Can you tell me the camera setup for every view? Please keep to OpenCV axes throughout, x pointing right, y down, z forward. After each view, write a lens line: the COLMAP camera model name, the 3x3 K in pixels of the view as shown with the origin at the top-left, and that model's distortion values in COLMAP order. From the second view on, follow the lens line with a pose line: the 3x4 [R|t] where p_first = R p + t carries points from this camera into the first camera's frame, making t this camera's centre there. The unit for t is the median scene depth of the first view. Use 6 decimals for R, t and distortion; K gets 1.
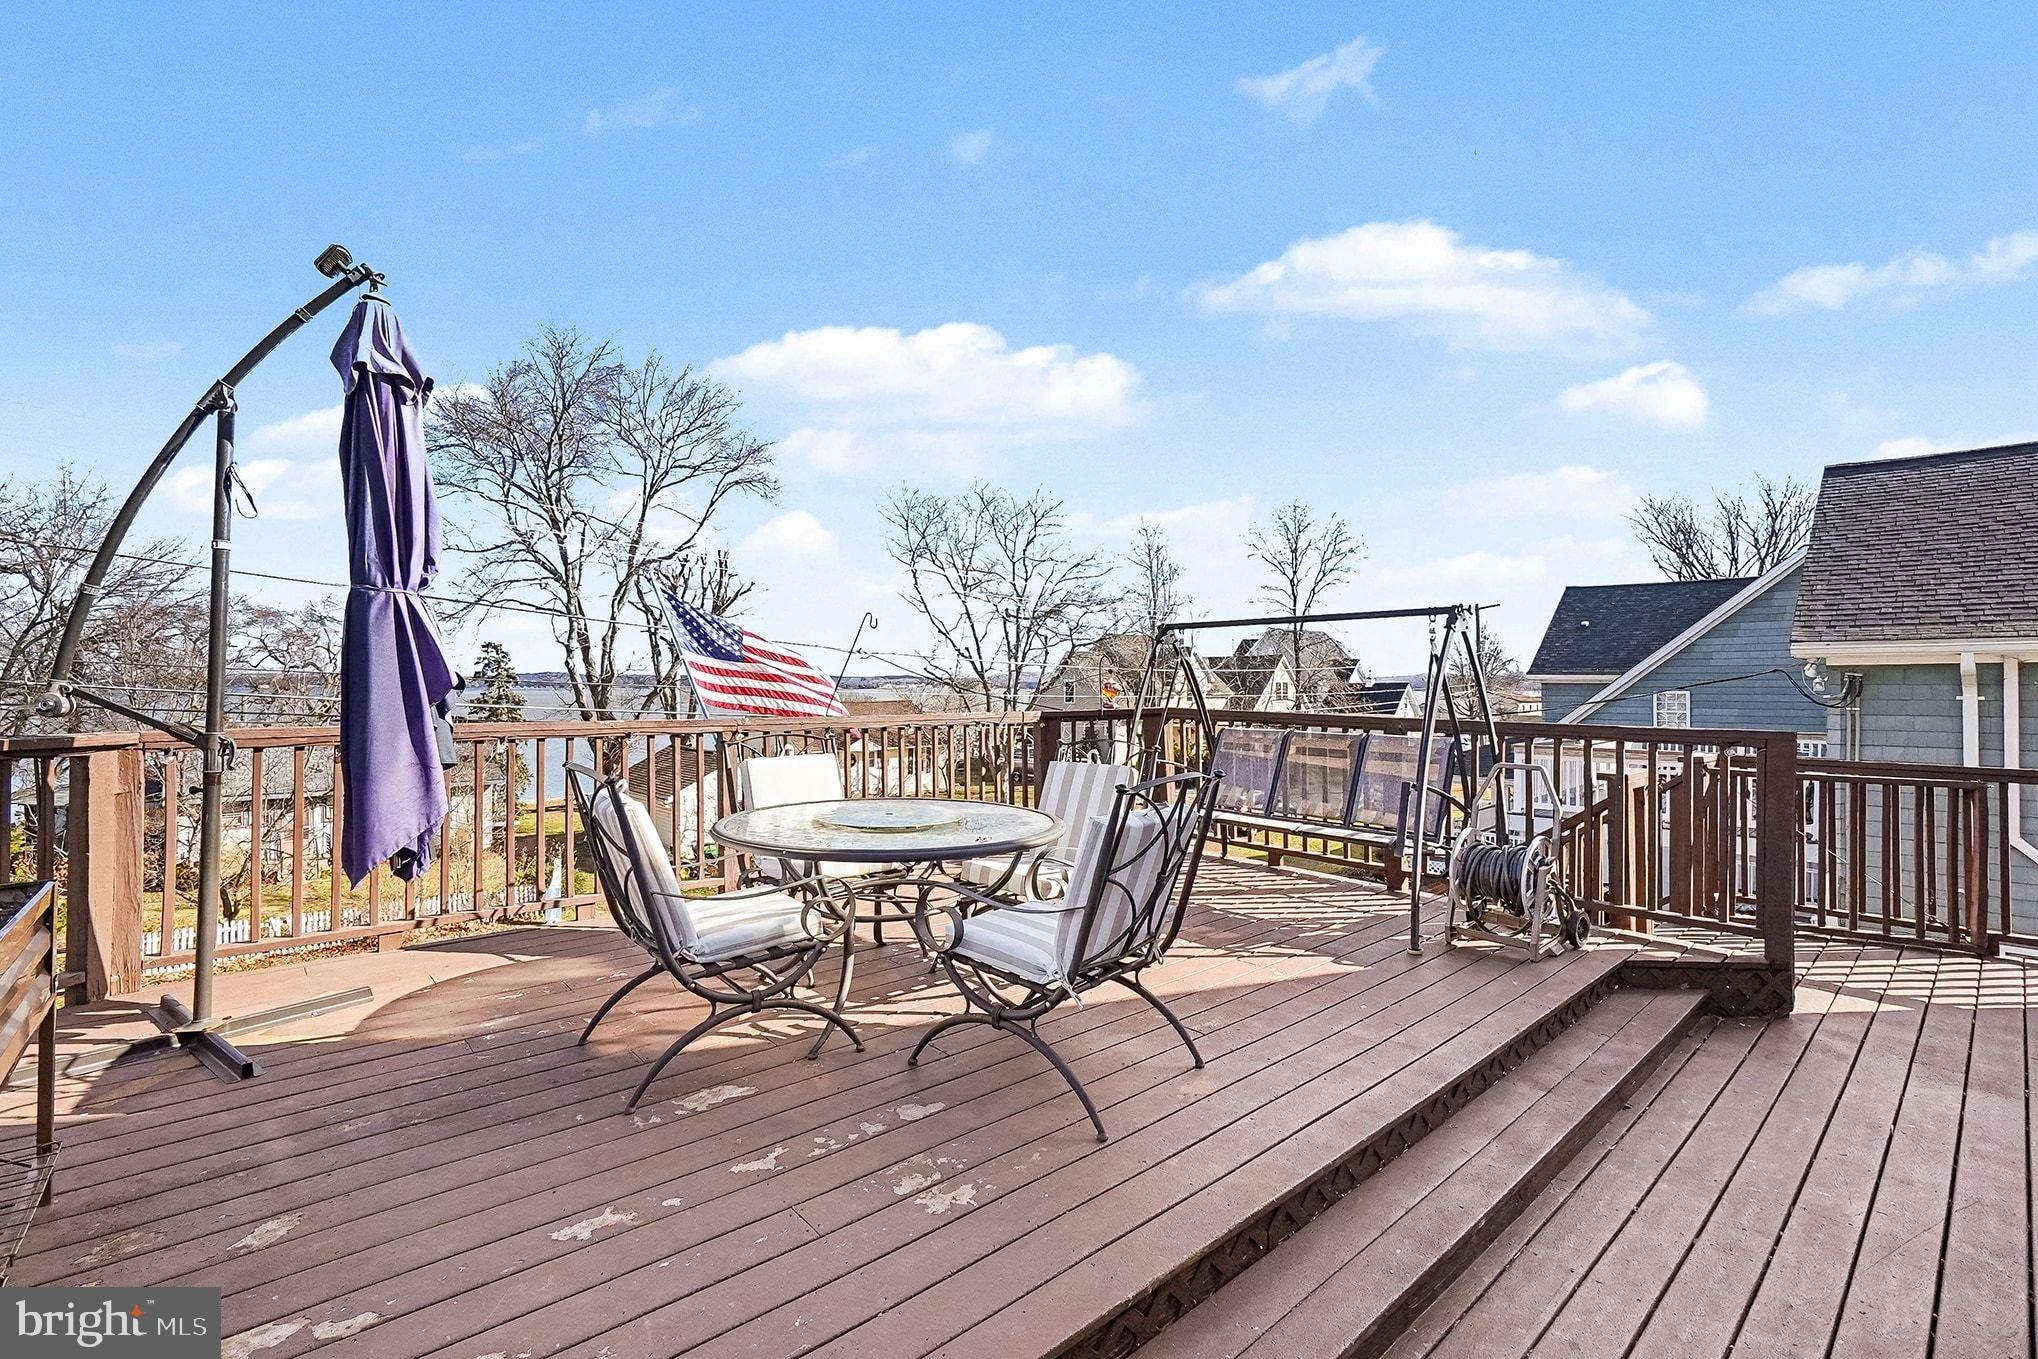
lens RADIAL K [[887.6, 0, 1019.0], [0, 887.6, 679.5], [0, 0, 1]] dist [-0.017440, 0.000045]
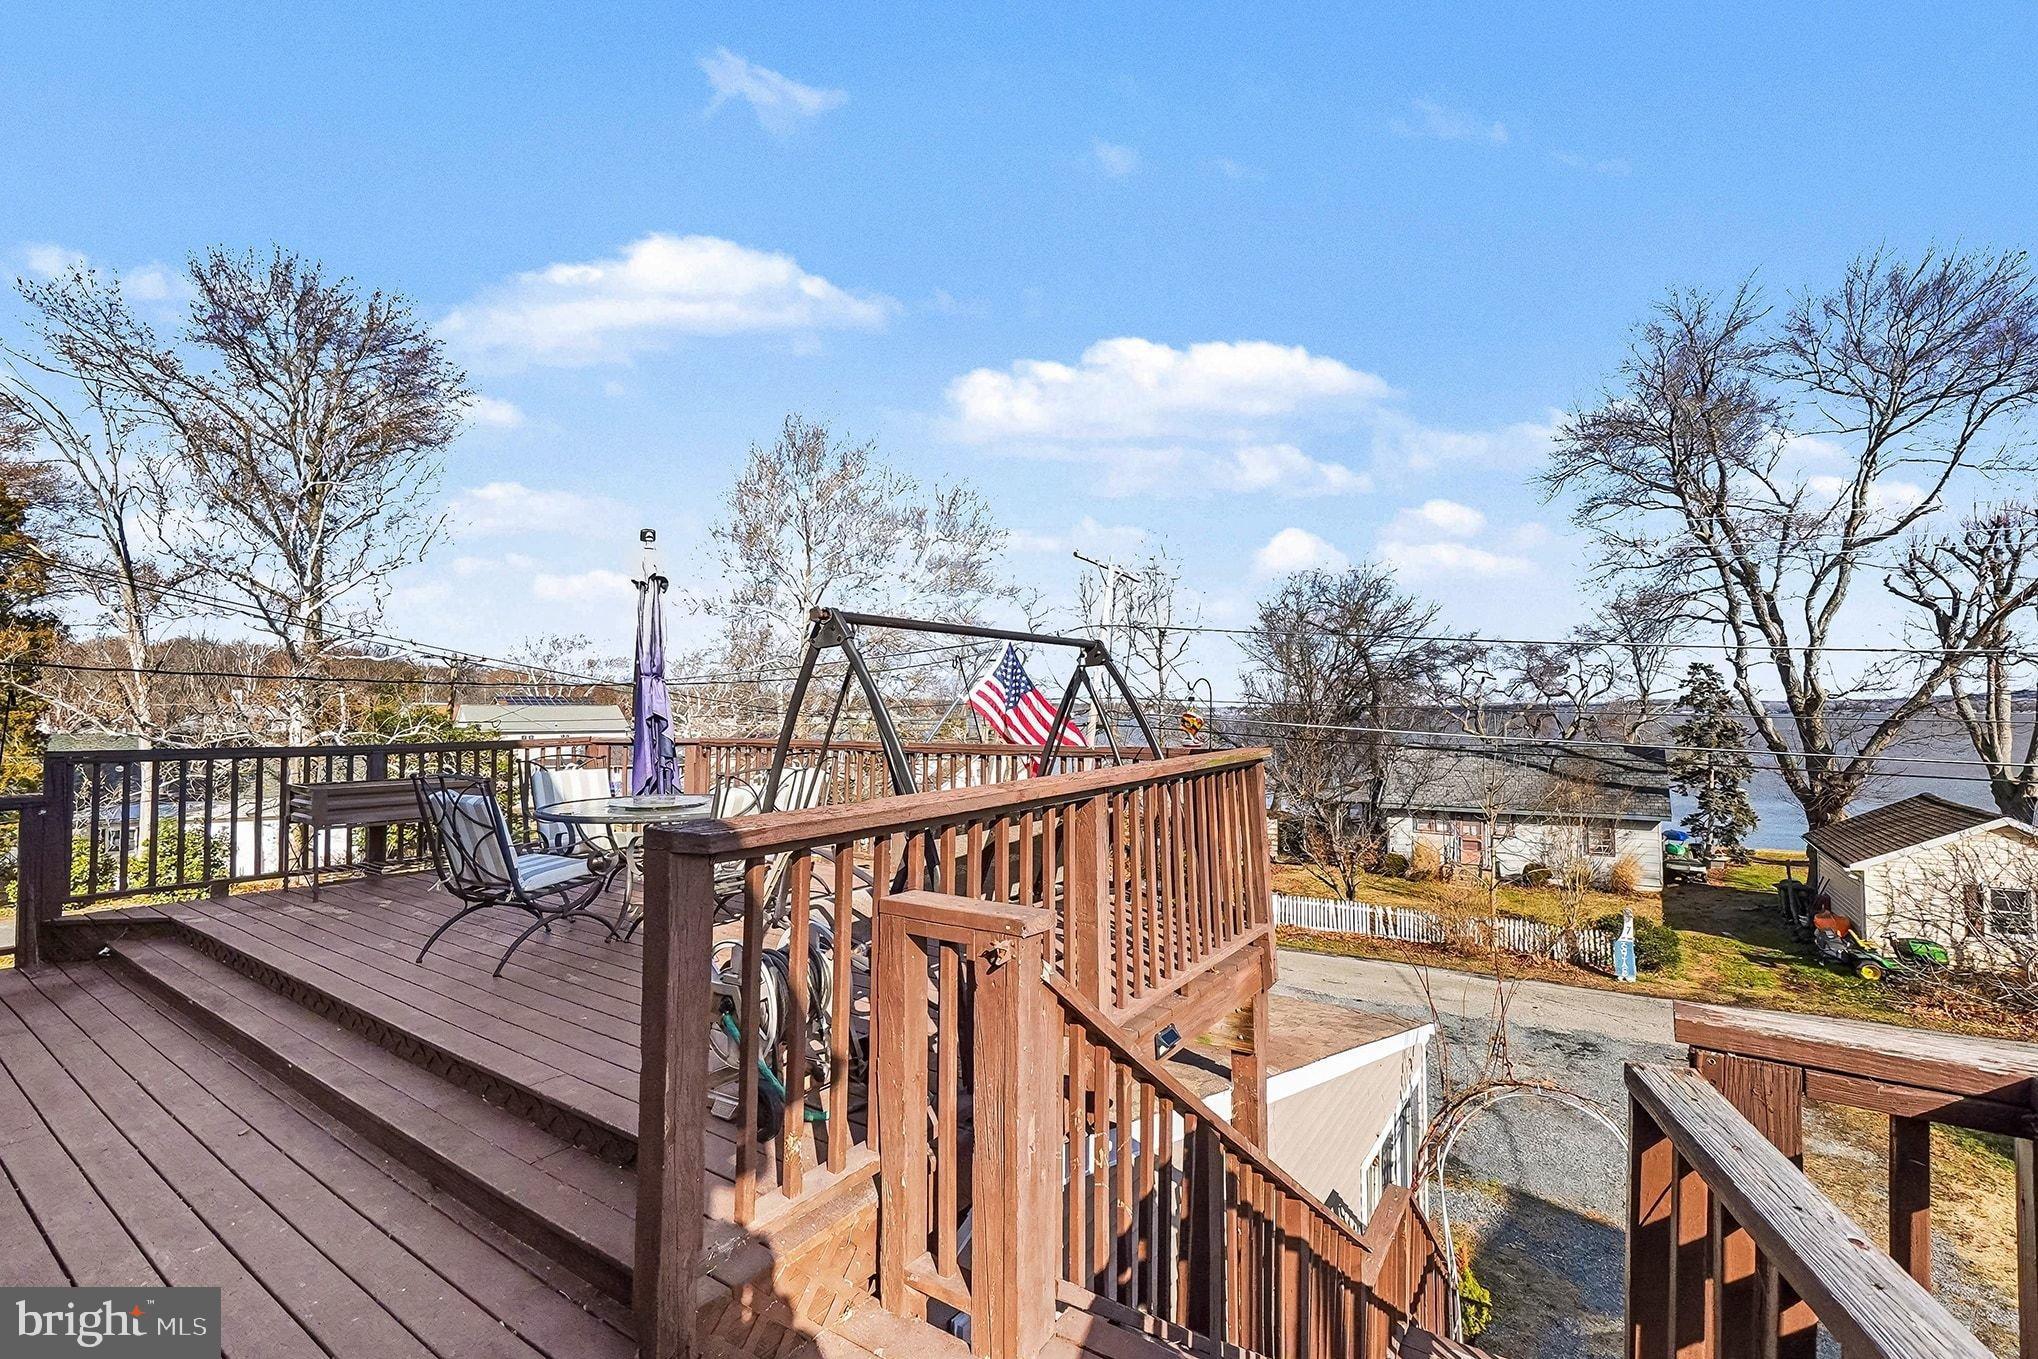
lens RADIAL K [[919.4, 0, 1019.0], [0, 919.4, 679.5], [0, 0, 1]] dist [-0.000334, -0.000057]
pose [[0.233691, -0.039144, -0.971523, 0.867407], [0.013311, 0.999224, -0.037058, -0.001636], [0.972220, -0.004272, 0.234031, 0.661306]]
